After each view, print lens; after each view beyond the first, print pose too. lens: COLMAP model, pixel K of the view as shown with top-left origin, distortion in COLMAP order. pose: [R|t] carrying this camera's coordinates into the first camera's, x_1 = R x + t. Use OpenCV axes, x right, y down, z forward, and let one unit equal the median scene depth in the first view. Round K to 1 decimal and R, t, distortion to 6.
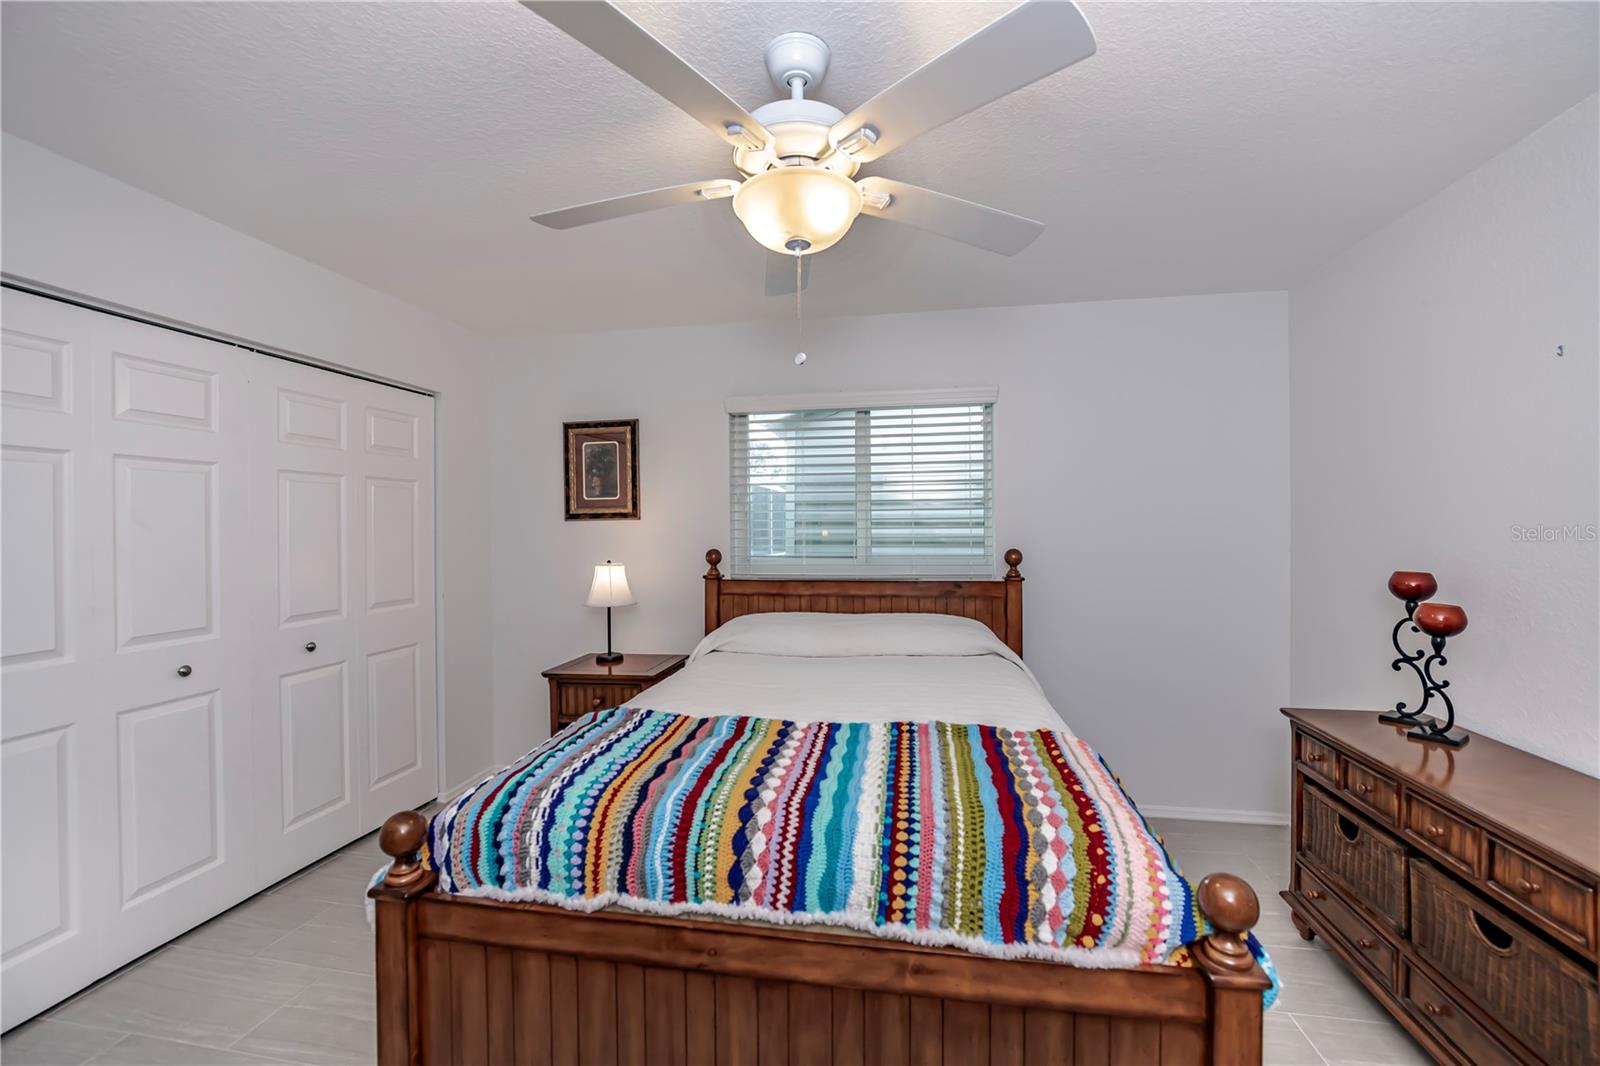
lens RADIAL K [[636.4, 0, 804.5], [0, 636.4, 526.3], [0, 0, 1]] dist [-0.014903, 0.000049]
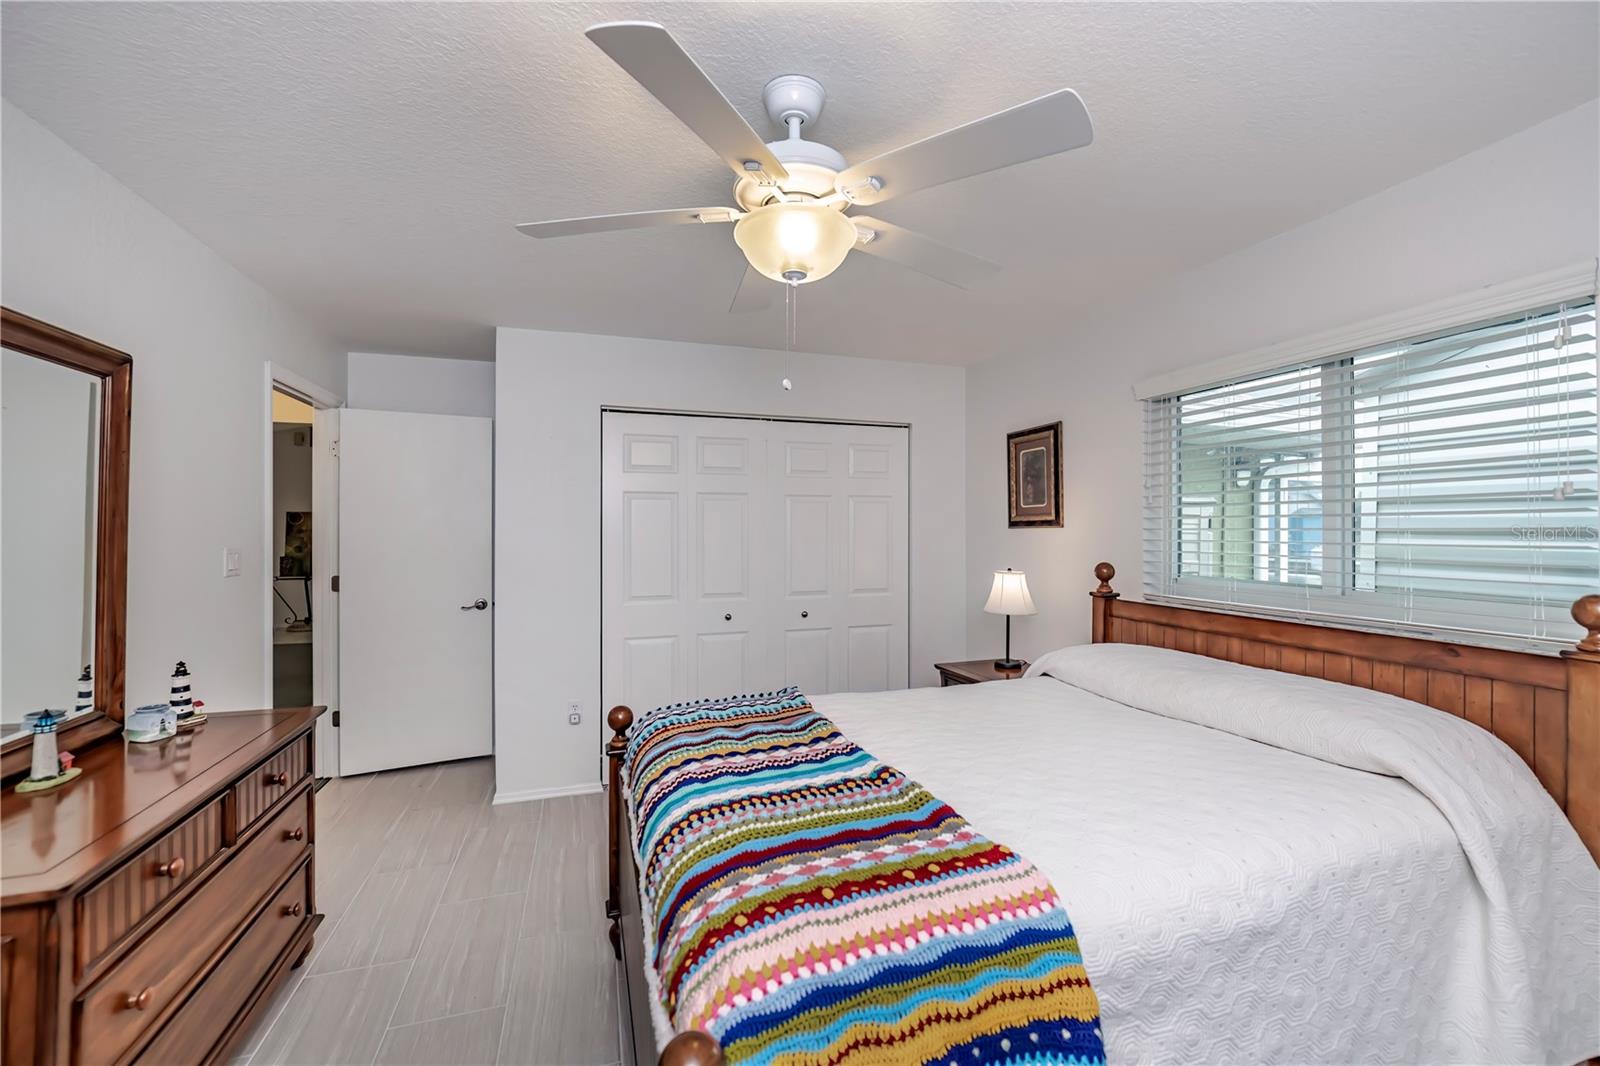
lens RADIAL K [[636.4, 0, 804.5], [0, 636.4, 526.3], [0, 0, 1]] dist [-0.014903, 0.000049]
pose [[0.486689, 0.003246, -0.873569, 0.420258], [-0.005564, 0.999984, 0.000615, -0.011798], [0.873558, 0.004561, 0.486699, 0.232390]]
